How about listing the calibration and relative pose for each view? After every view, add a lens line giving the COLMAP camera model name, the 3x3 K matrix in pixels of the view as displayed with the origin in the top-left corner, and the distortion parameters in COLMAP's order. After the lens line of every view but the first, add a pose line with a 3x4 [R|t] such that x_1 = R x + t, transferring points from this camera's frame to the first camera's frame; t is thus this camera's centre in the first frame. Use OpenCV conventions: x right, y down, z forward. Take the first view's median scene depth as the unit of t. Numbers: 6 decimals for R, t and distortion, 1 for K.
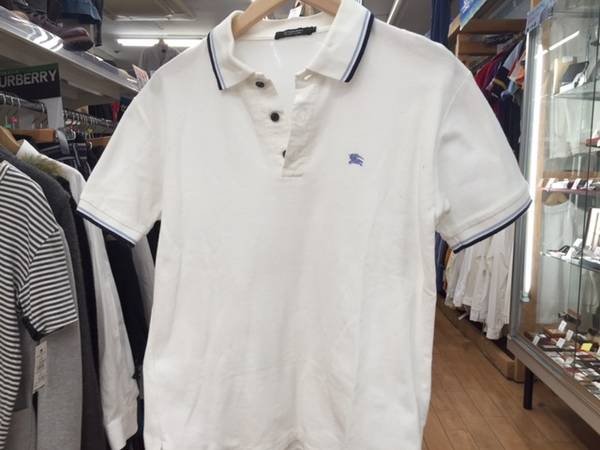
lens RADIAL K [[518.2, 0, 300.0], [0, 518.2, 225.0], [0, 0, 1]] dist [0.104213, -0.126961]
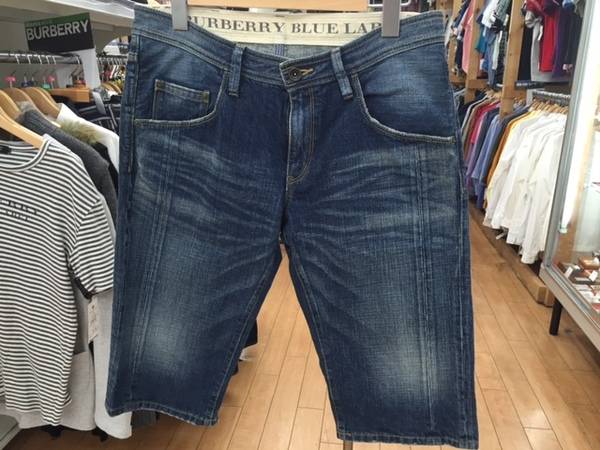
lens RADIAL K [[518.2, 0, 300.0], [0, 518.2, 225.0], [0, 0, 1]] dist [0.104213, -0.126961]
pose [[0.996382, 0.022016, -0.082090, 0.031658], [-0.005136, 0.979700, 0.200404, -0.130916], [0.084836, -0.199257, 0.976268, -0.019068]]
